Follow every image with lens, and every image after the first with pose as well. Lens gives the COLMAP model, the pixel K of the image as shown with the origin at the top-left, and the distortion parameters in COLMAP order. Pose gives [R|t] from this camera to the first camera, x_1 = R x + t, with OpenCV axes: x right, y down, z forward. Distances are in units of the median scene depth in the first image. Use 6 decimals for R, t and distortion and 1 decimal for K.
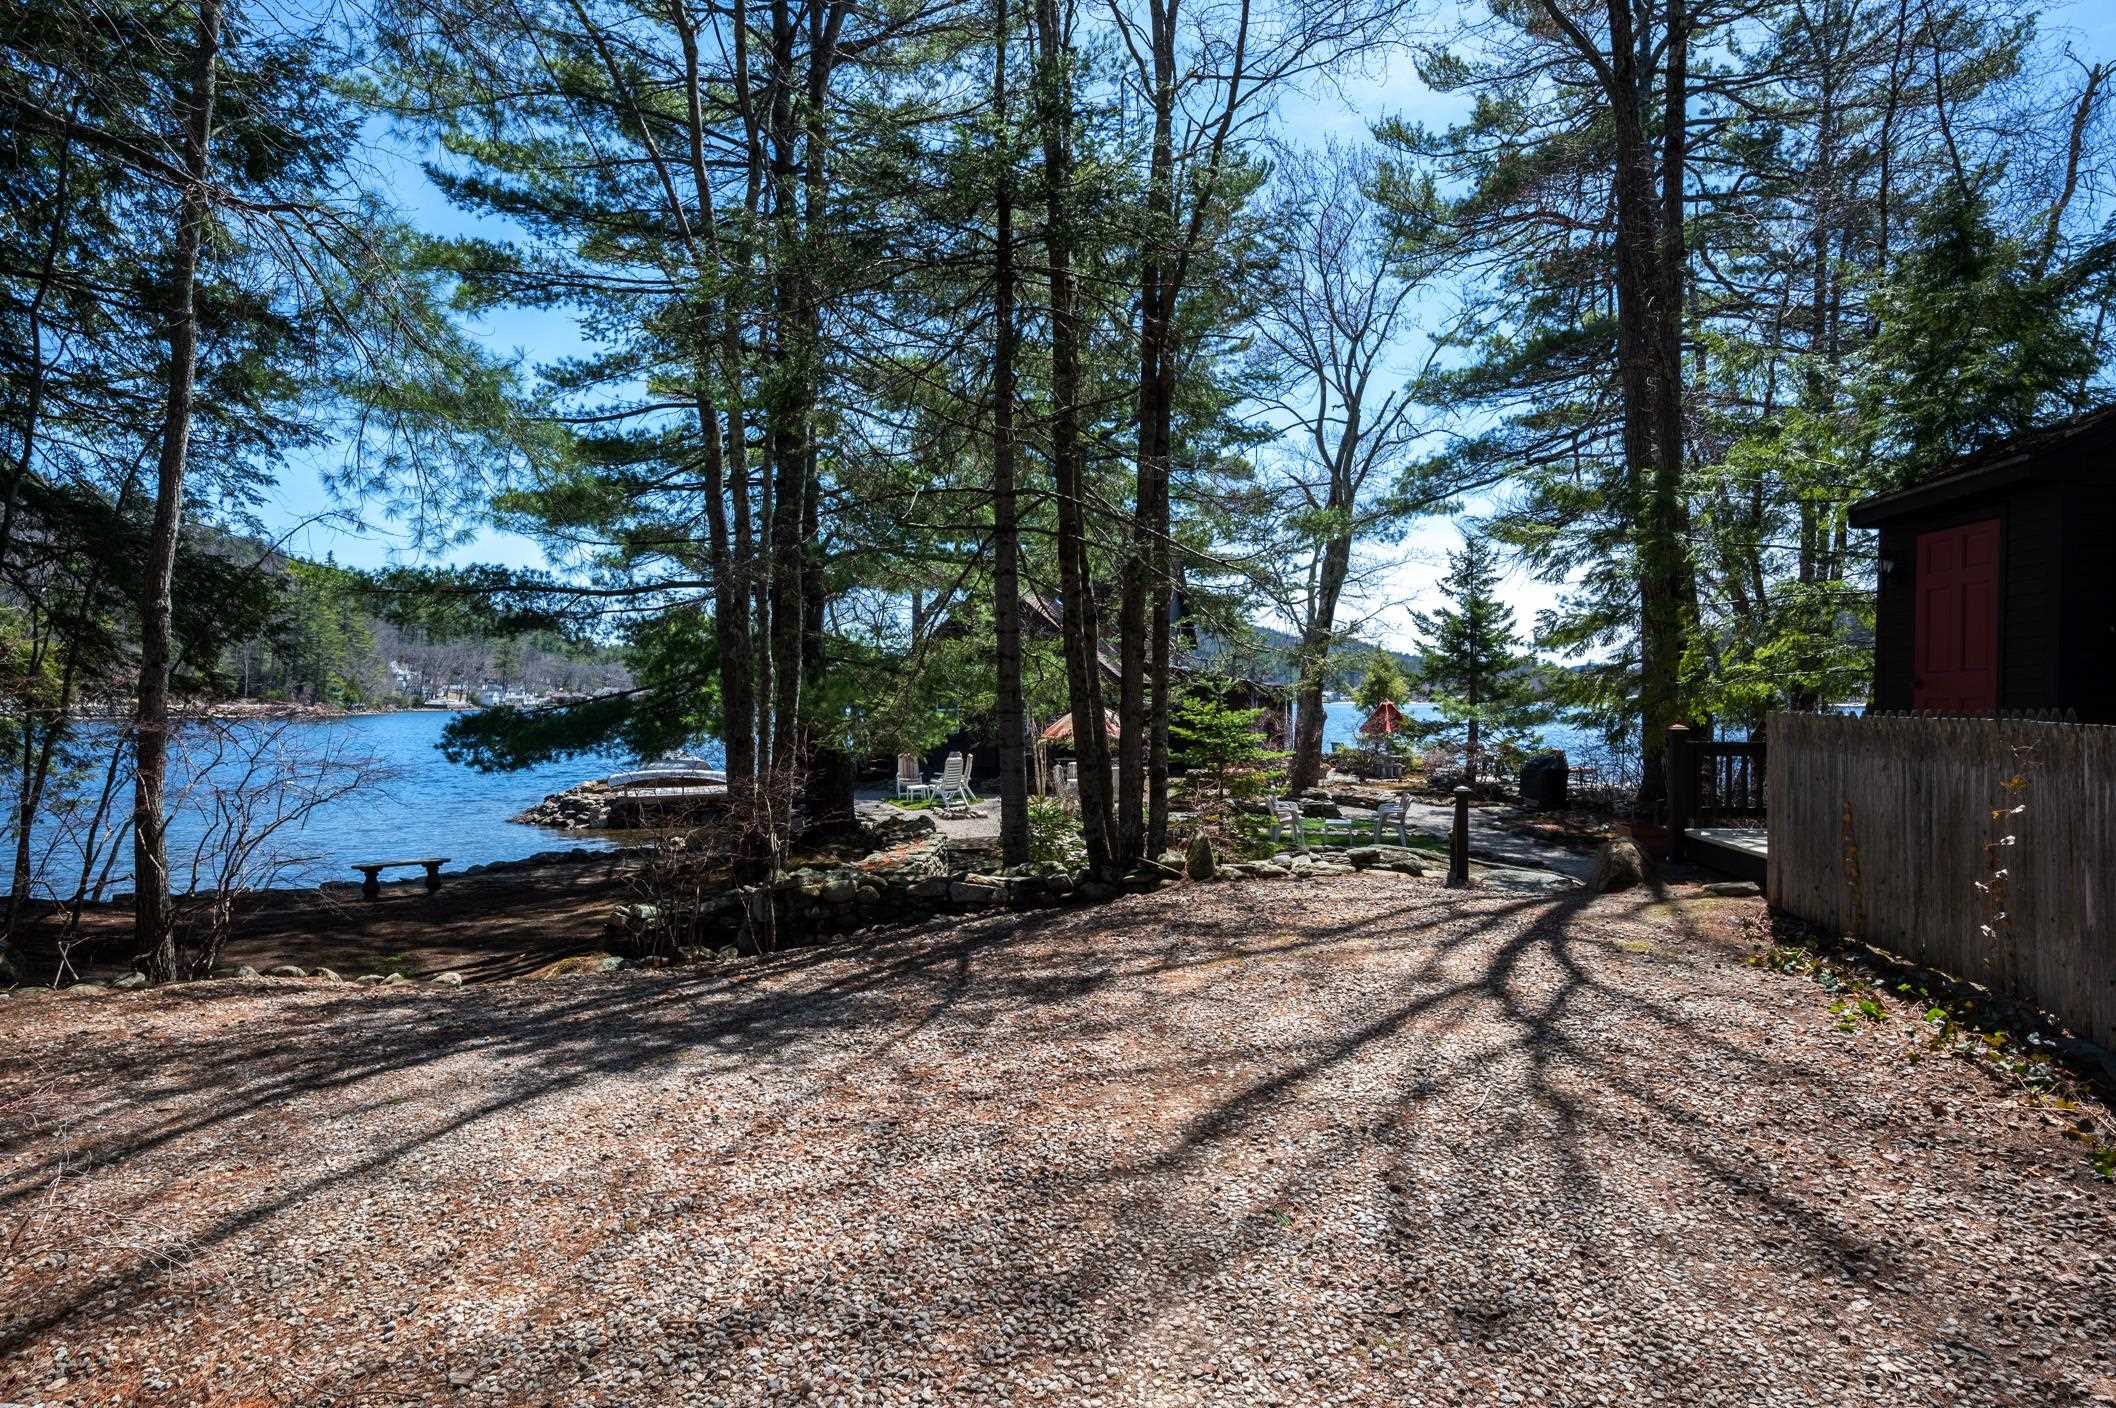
lens RADIAL K [[1168.9, 0, 1056.1], [0, 1168.9, 706.7], [0, 0, 1]] dist [-0.000100, 0.003148]
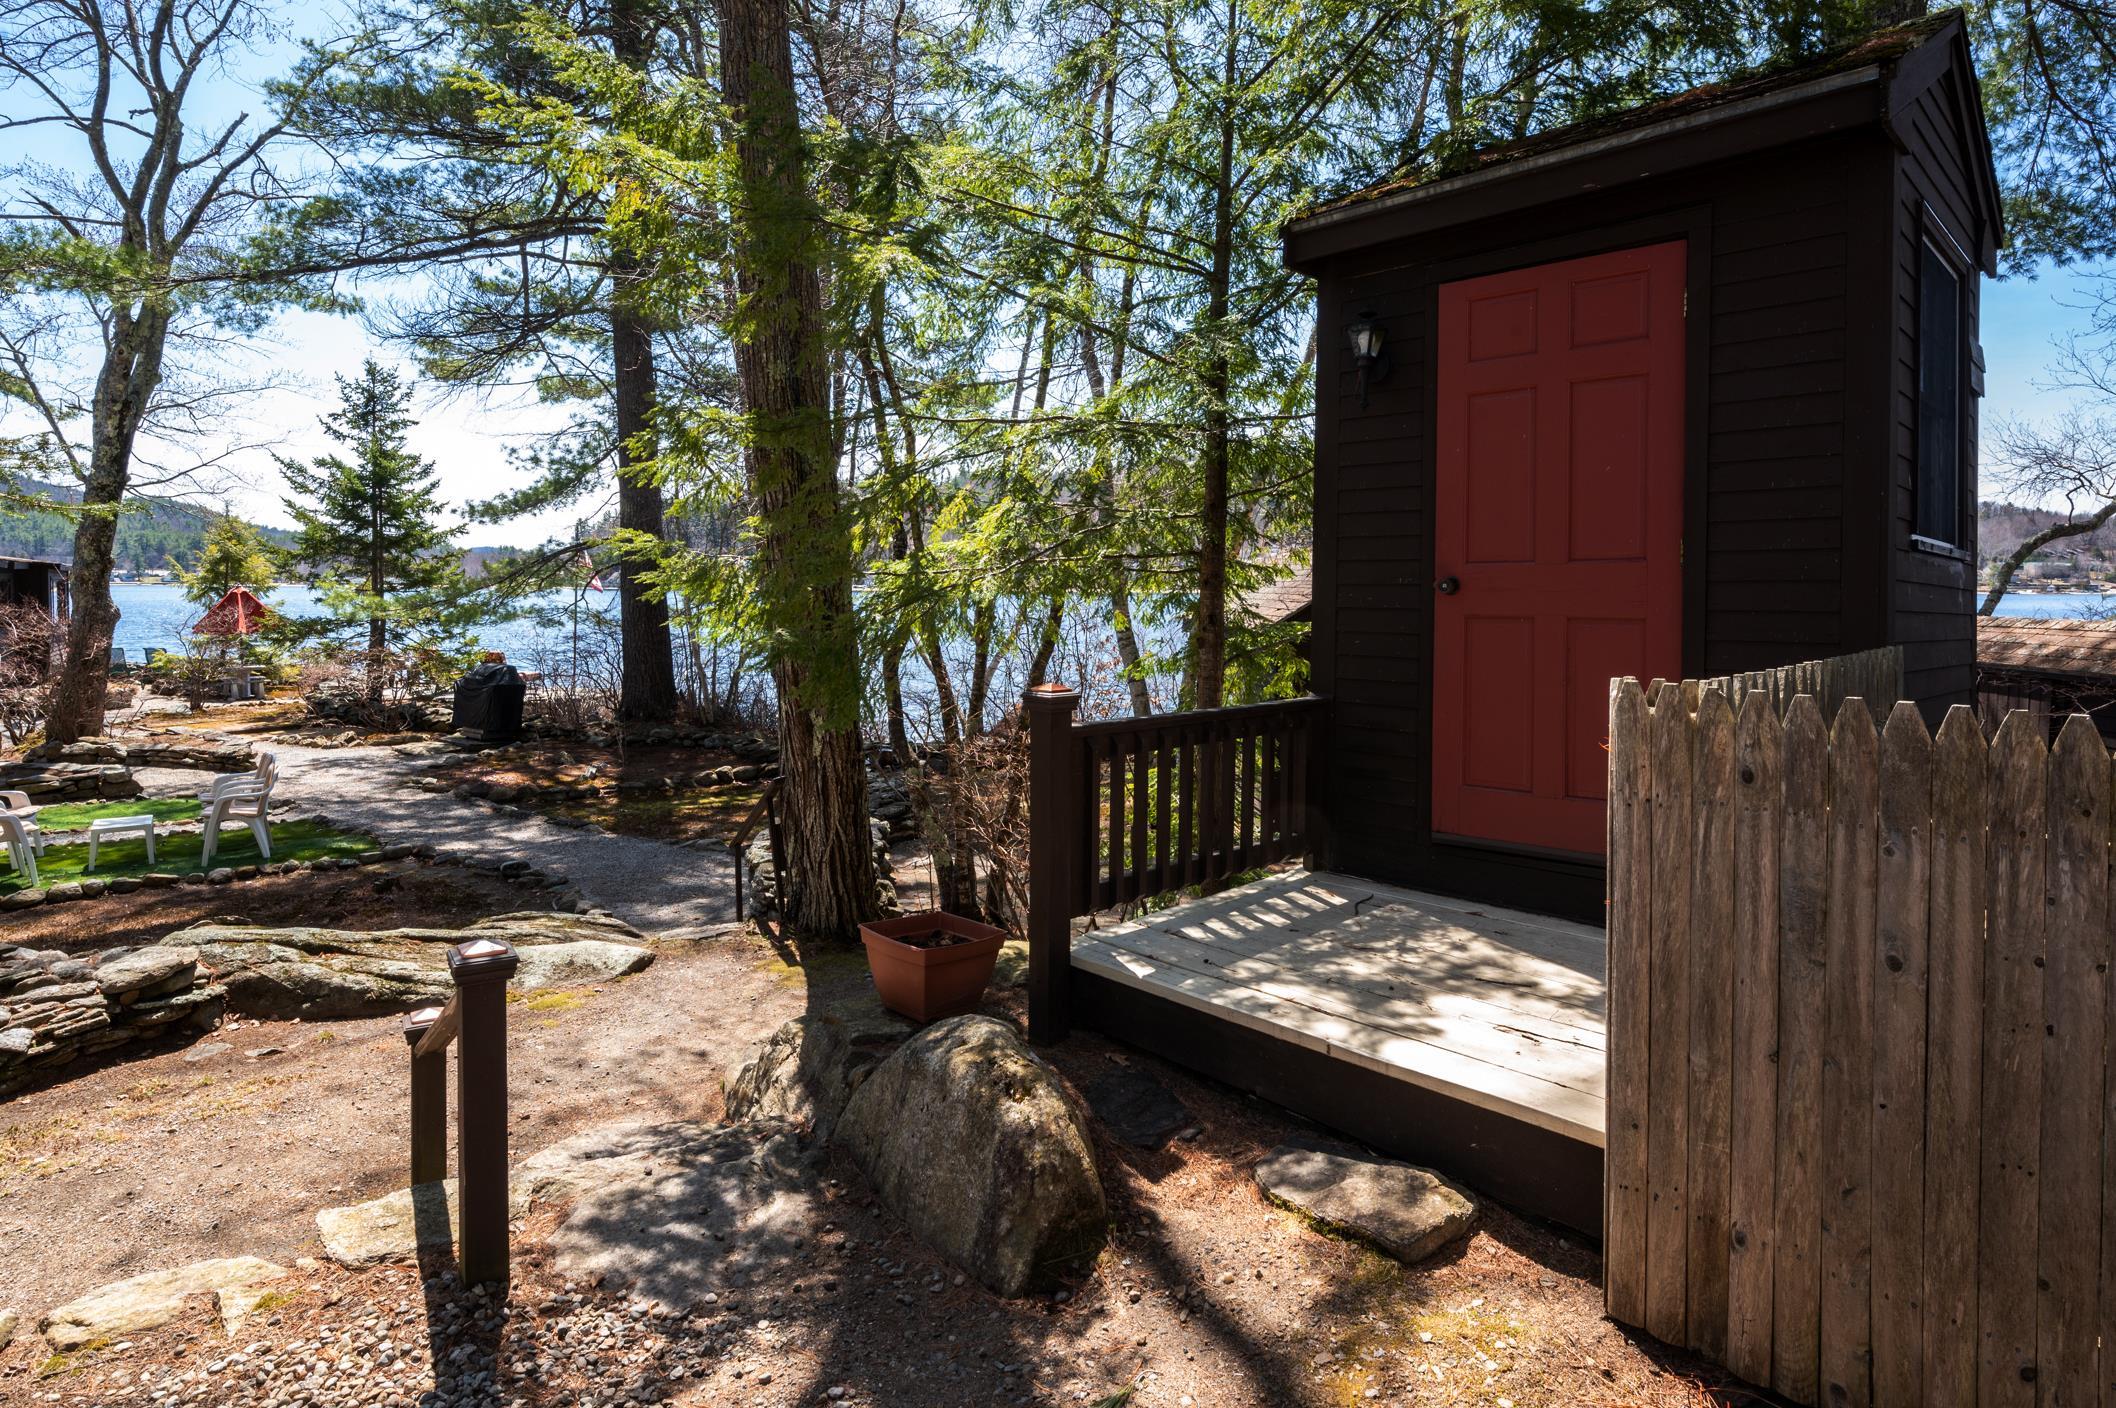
lens RADIAL K [[1168.9, 0, 1026.3], [0, 1168.9, 607.1], [0, 0, 1]] dist [-0.000100, 0.003148]
pose [[0.650373, -0.009007, 0.759562, 0.072150], [-0.002250, 0.999902, 0.013784, -0.004572], [-0.759612, -0.010674, 0.650289, 0.235256]]
